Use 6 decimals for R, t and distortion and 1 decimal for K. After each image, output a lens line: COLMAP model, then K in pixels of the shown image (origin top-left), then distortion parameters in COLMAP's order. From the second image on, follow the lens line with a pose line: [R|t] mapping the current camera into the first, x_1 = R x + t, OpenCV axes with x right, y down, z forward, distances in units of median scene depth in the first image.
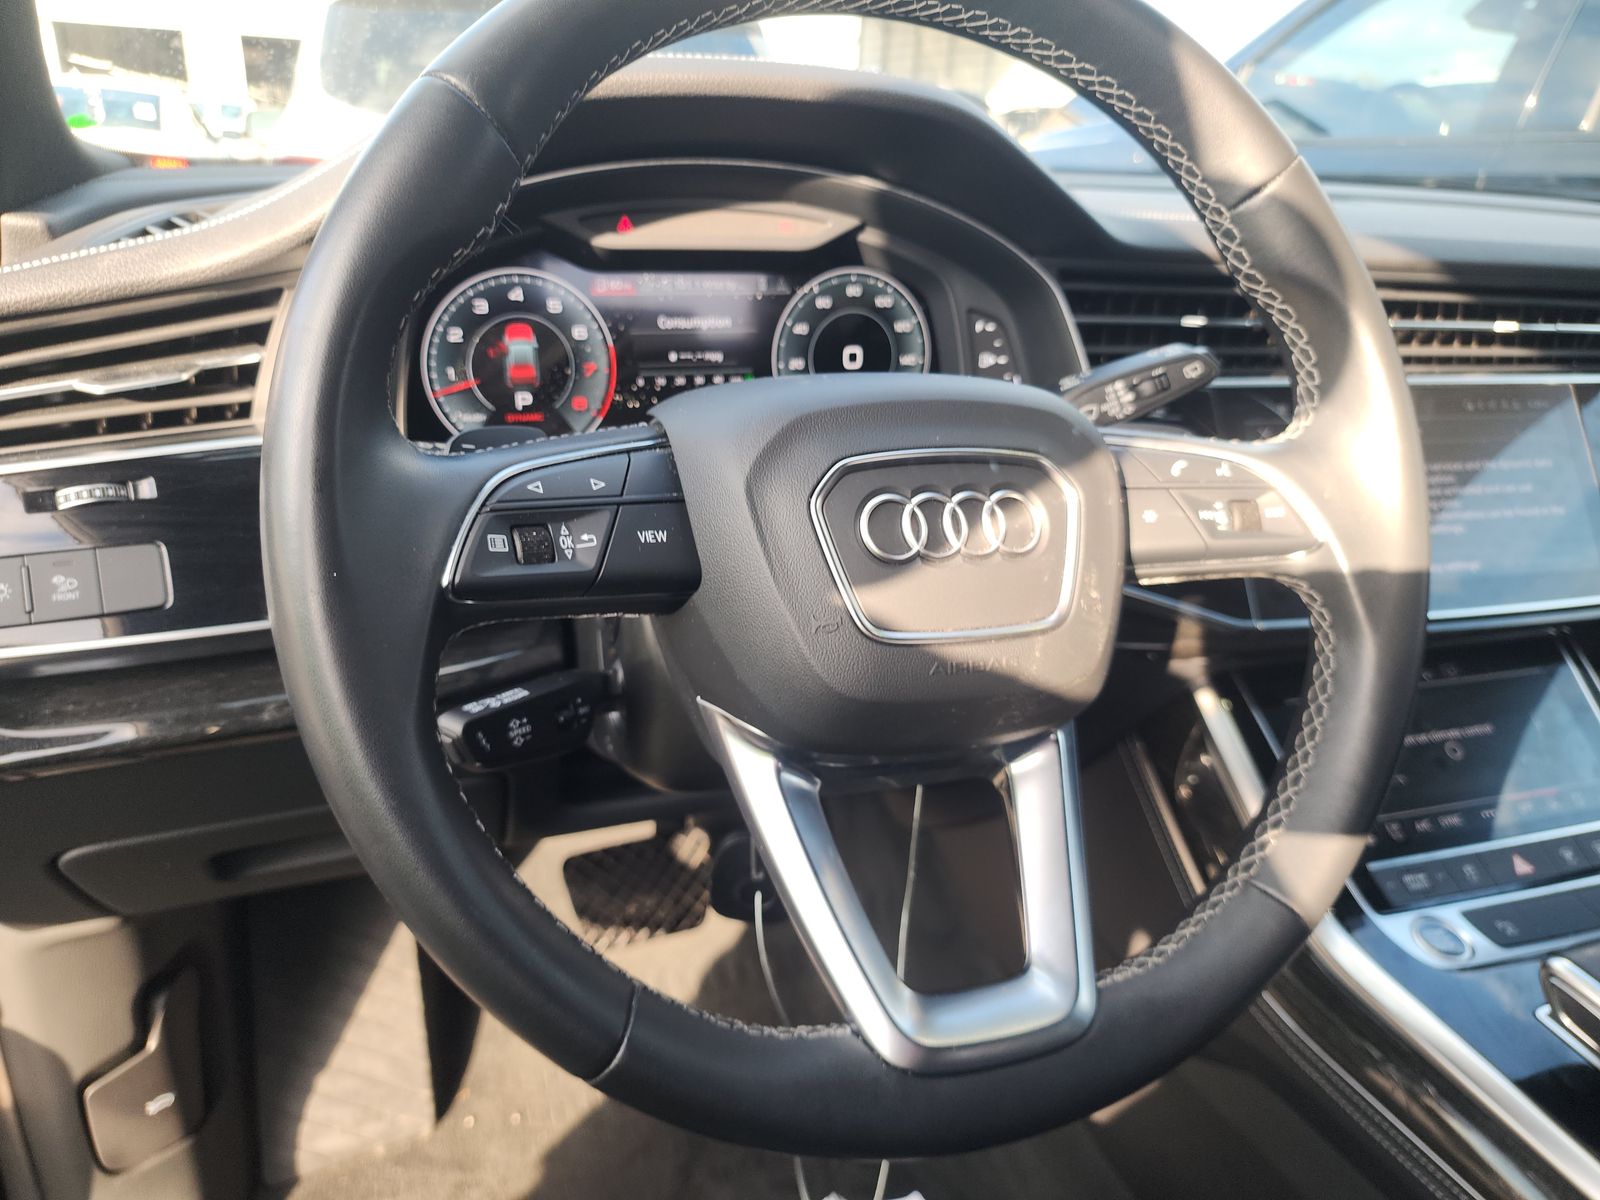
lens RADIAL K [[1106.1, 0, 801.0], [0, 1106.1, 584.1], [0, 0, 1]] dist [-0.001107, 0.000190]
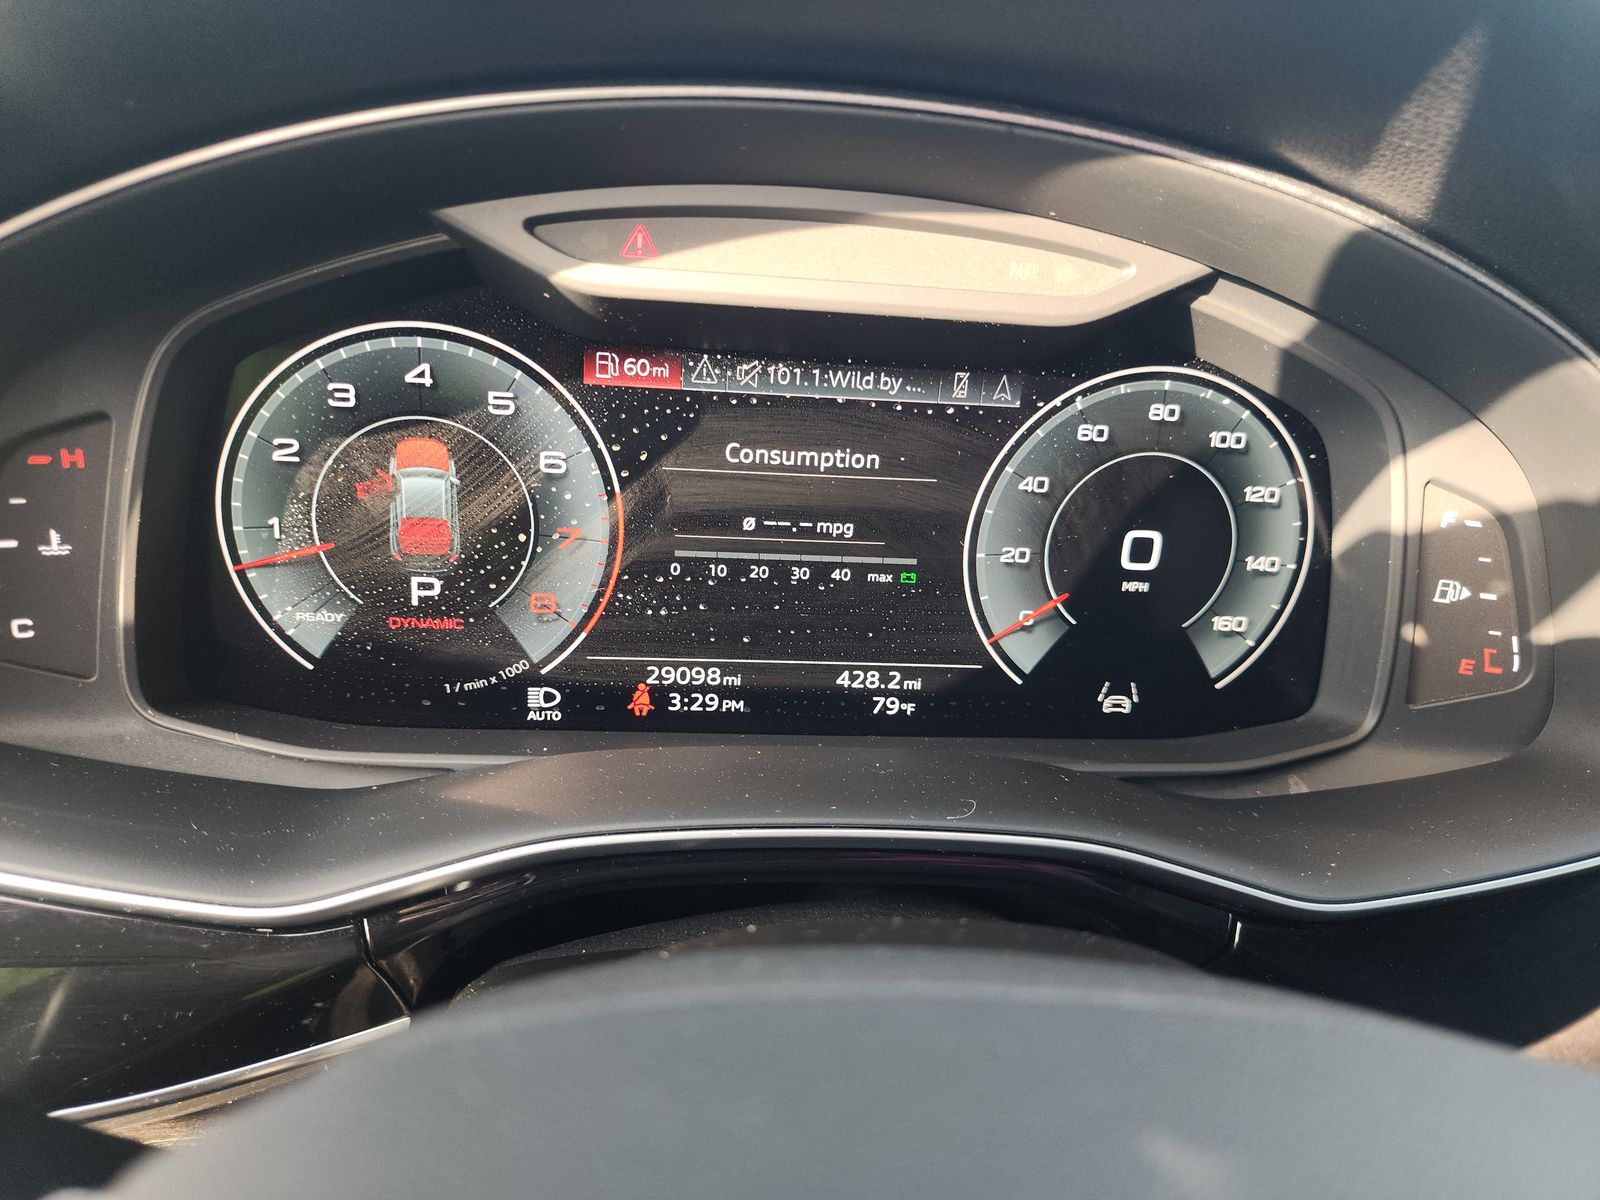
lens RADIAL K [[1106.1, 0, 801.0], [0, 1106.1, 584.1], [0, 0, 1]] dist [-0.001107, 0.000190]
pose [[0.967196, 0.138822, -0.212746, 0.009972], [-0.135275, 0.990316, 0.031216, -0.198314], [0.215019, -0.001413, 0.976609, 0.544657]]
